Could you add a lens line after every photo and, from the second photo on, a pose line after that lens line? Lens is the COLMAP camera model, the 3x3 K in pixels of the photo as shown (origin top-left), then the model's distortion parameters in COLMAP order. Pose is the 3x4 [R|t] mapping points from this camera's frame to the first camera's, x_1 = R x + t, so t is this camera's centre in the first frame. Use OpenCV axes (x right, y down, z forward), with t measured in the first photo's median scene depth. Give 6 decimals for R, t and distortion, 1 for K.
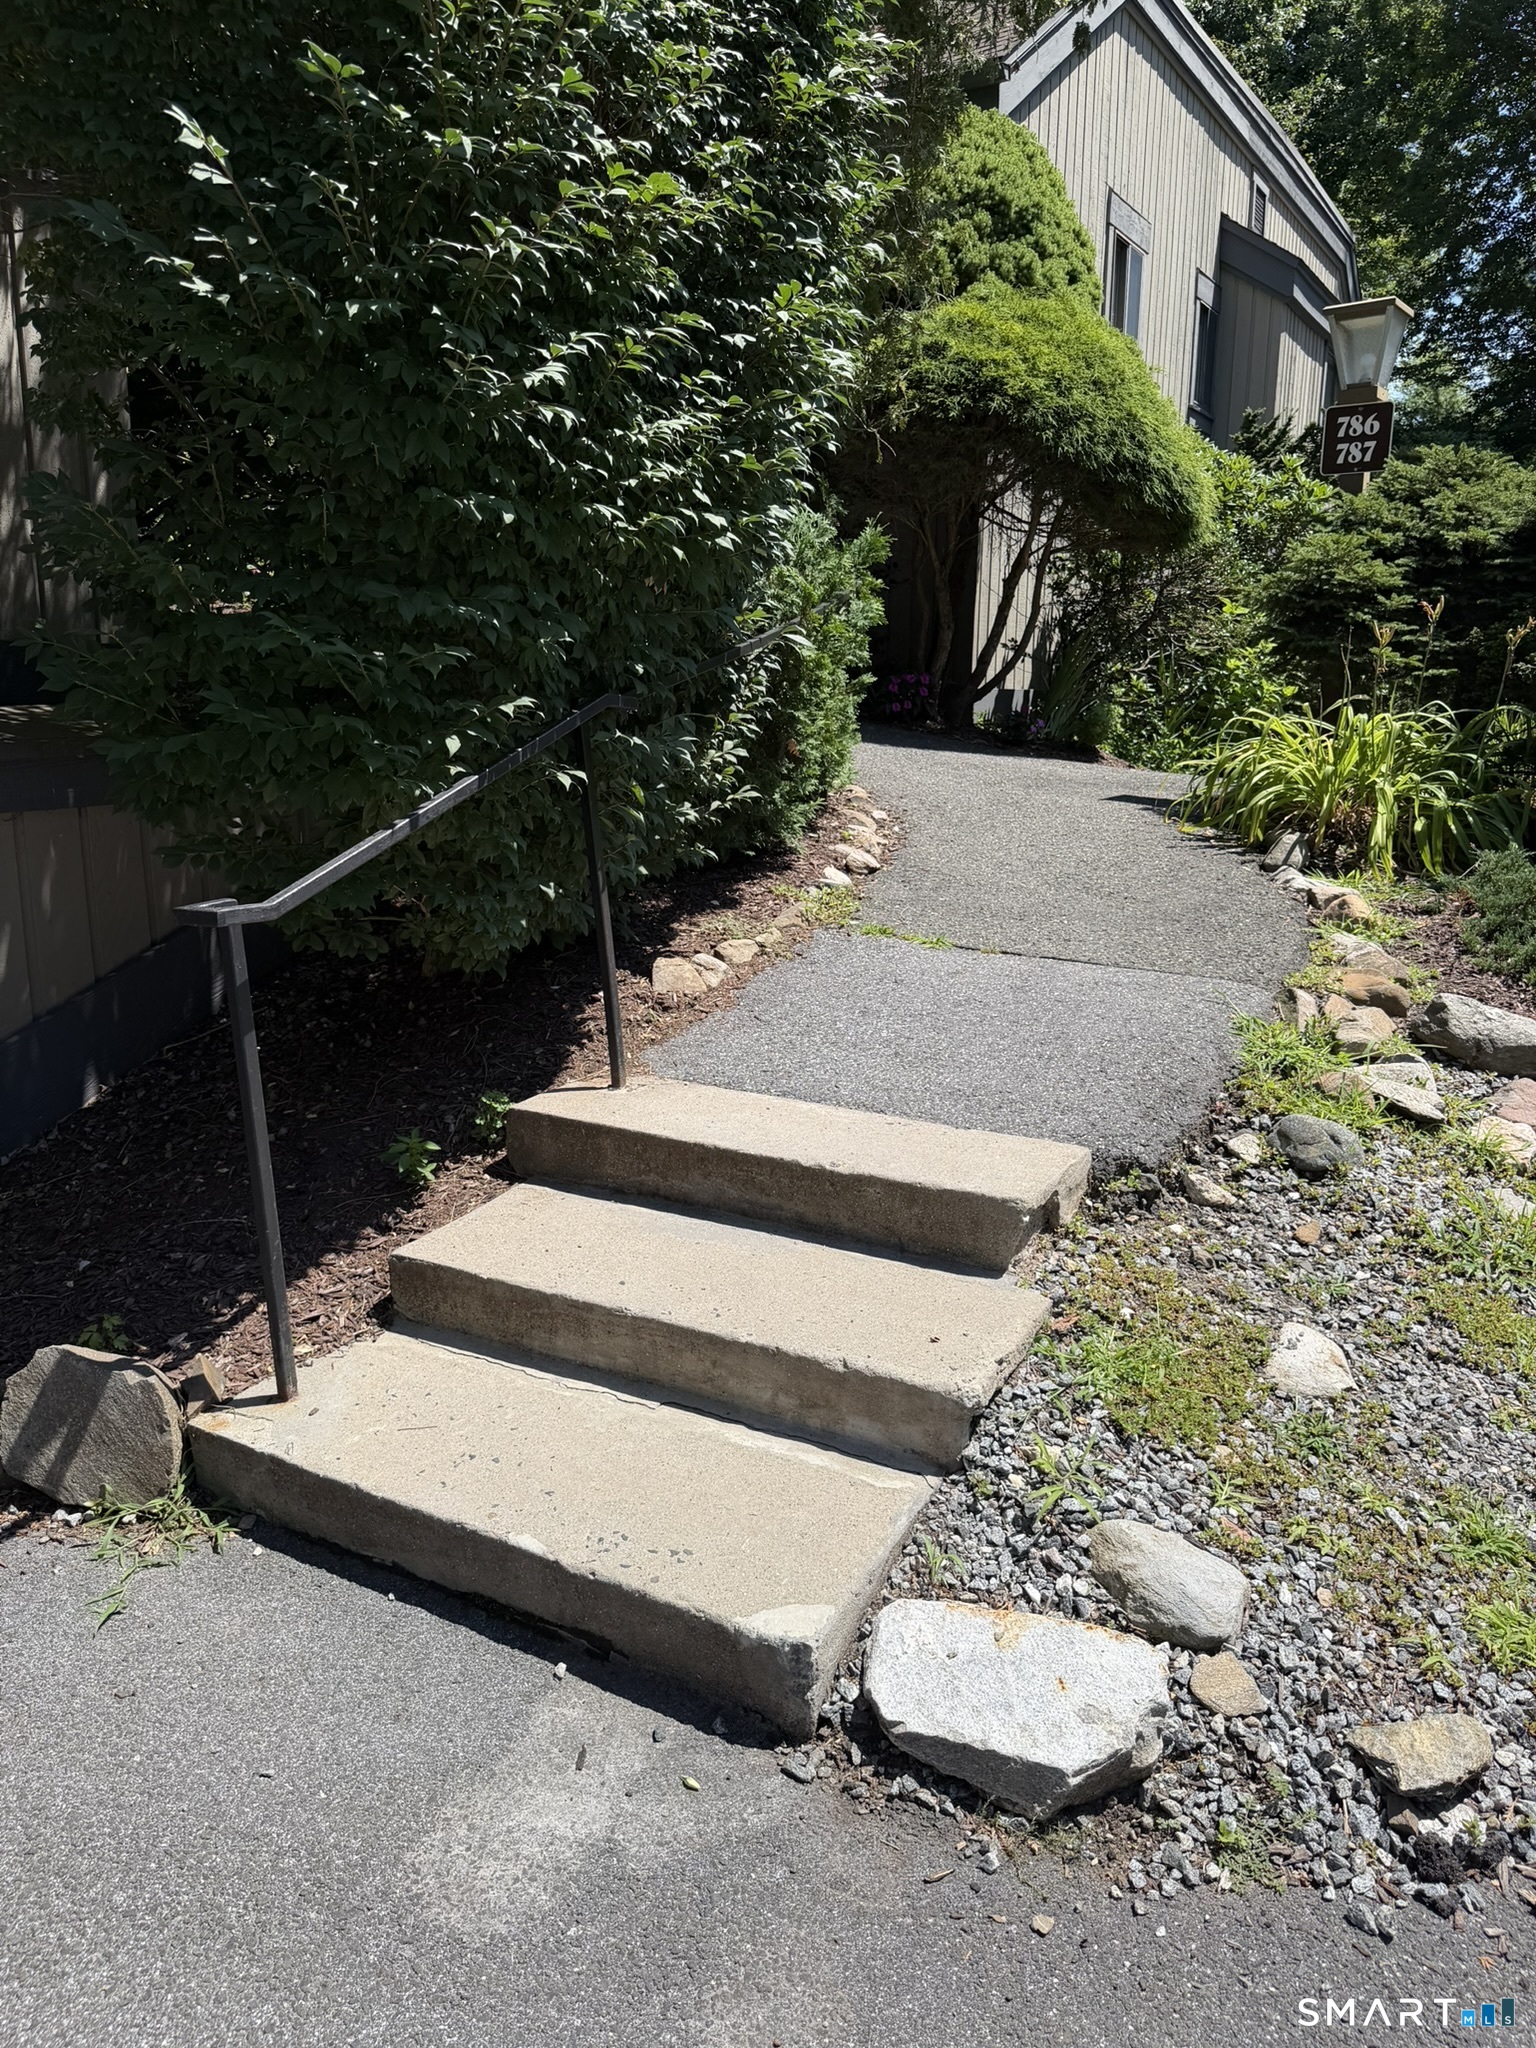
lens RADIAL K [[1441.6, 0, 750.5], [0, 1441.6, 1029.7], [0, 0, 1]] dist [0.039270, -0.052411]
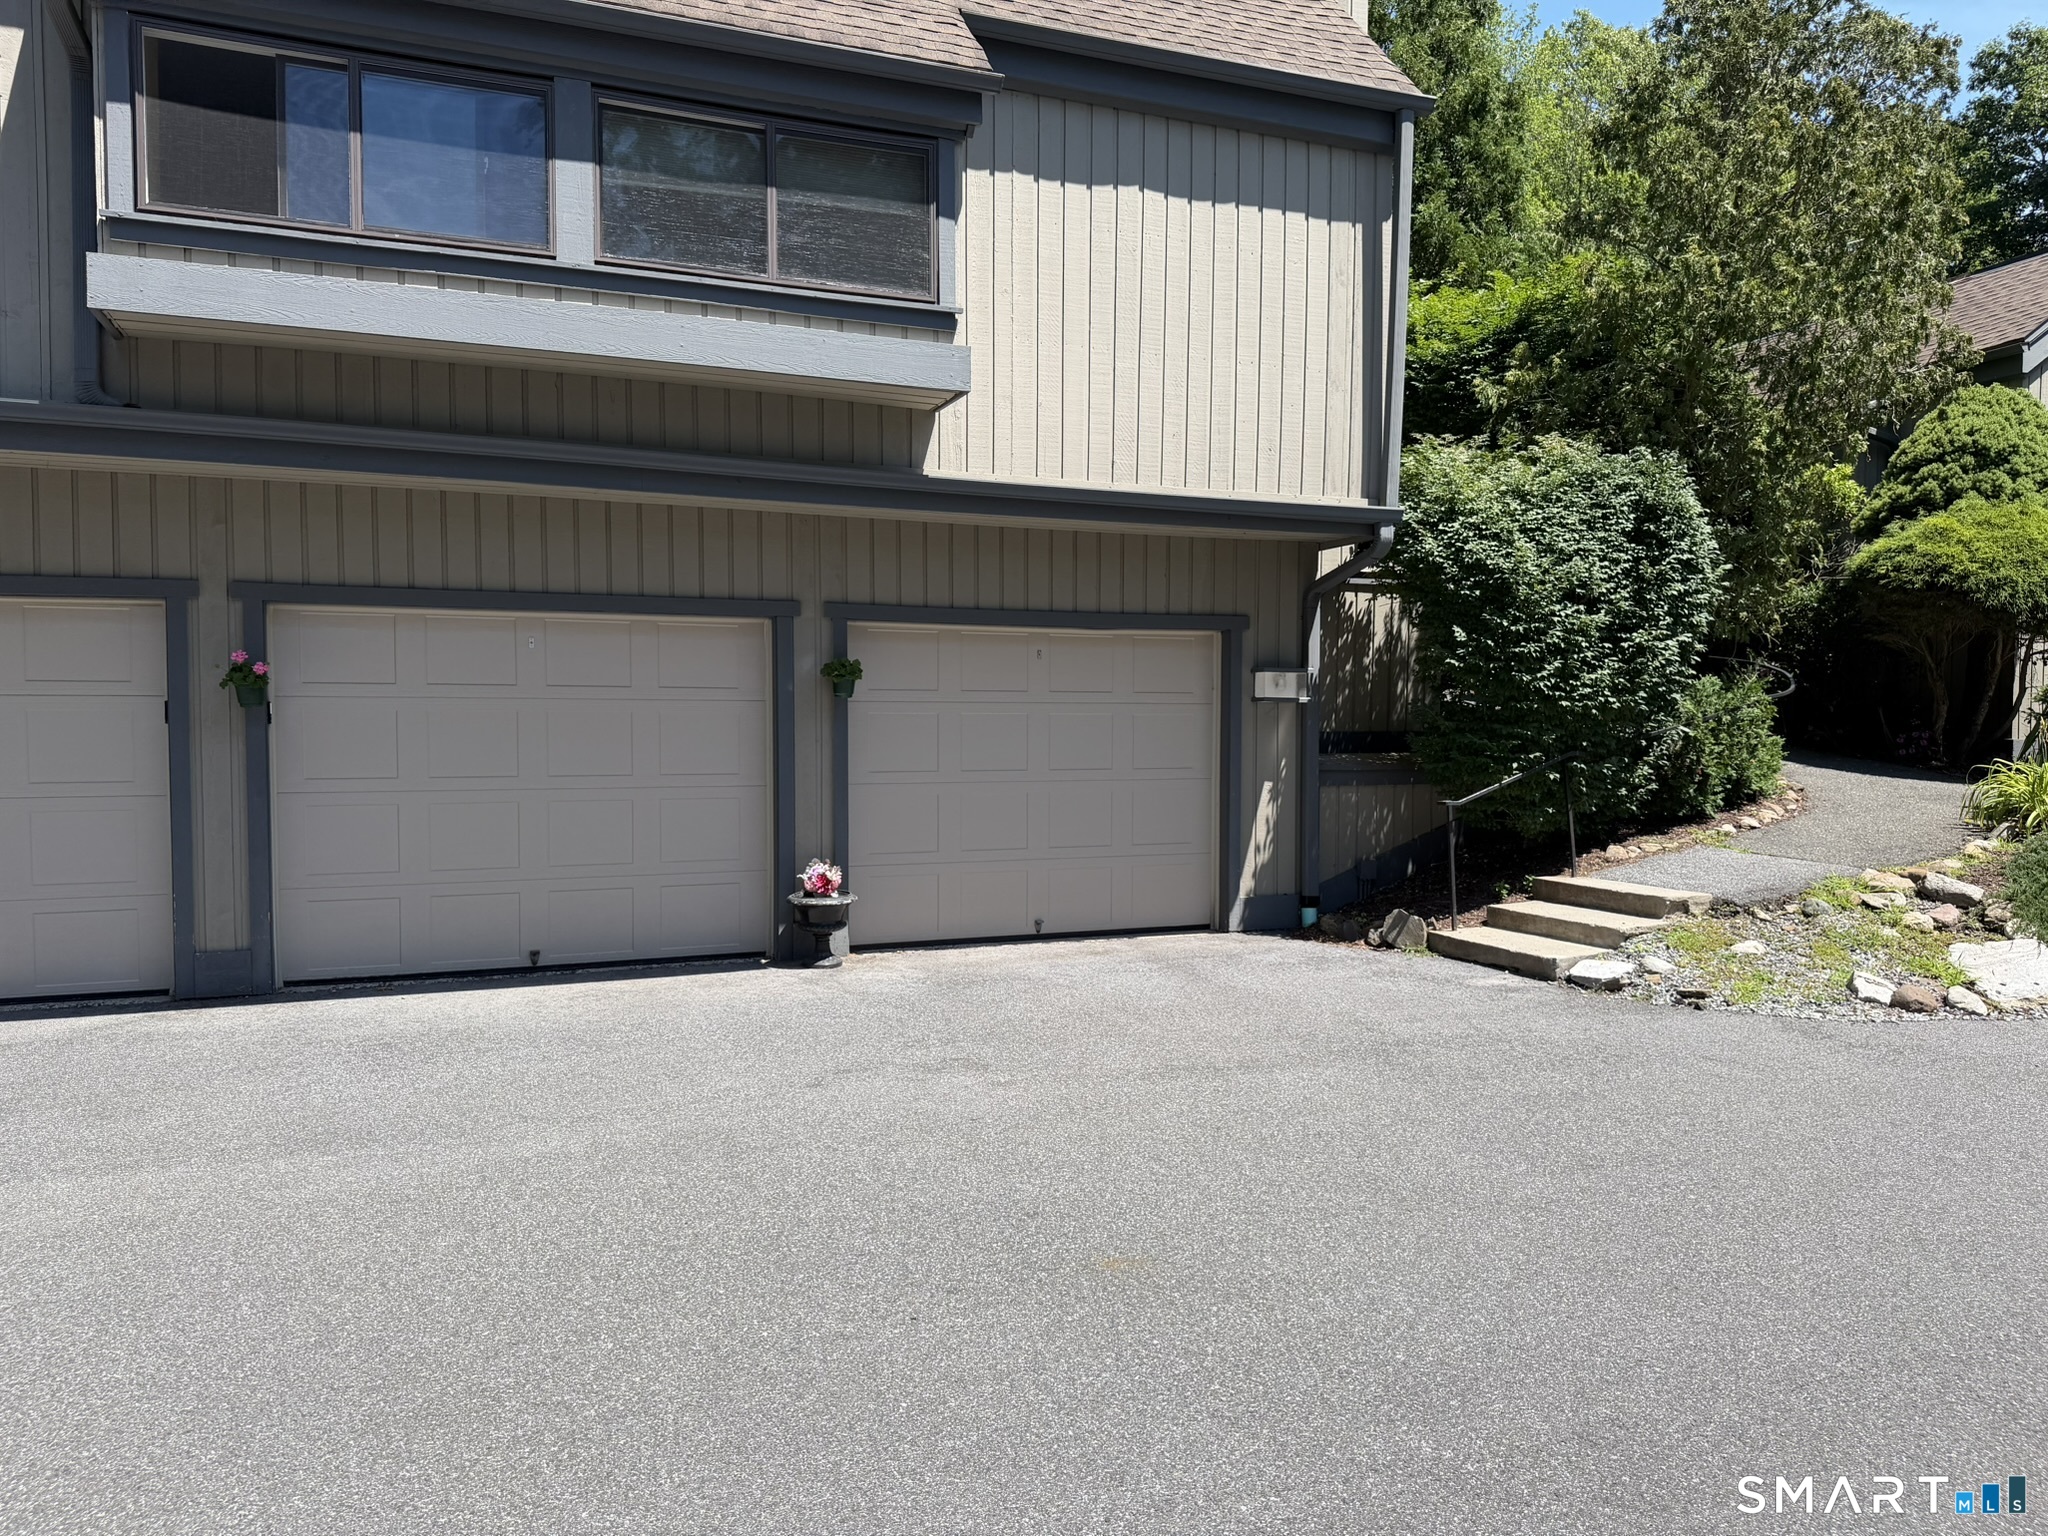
lens RADIAL K [[1441.6, 0, 1011.8], [0, 1441.6, 765.7], [0, 0, 1]] dist [0.039270, -0.052411]
pose [[0.781452, 0.017185, -0.623729, 0.812804], [-0.142158, 0.978235, -0.151153, 0.404380], [0.607556, 0.206787, 0.766887, -1.941947]]
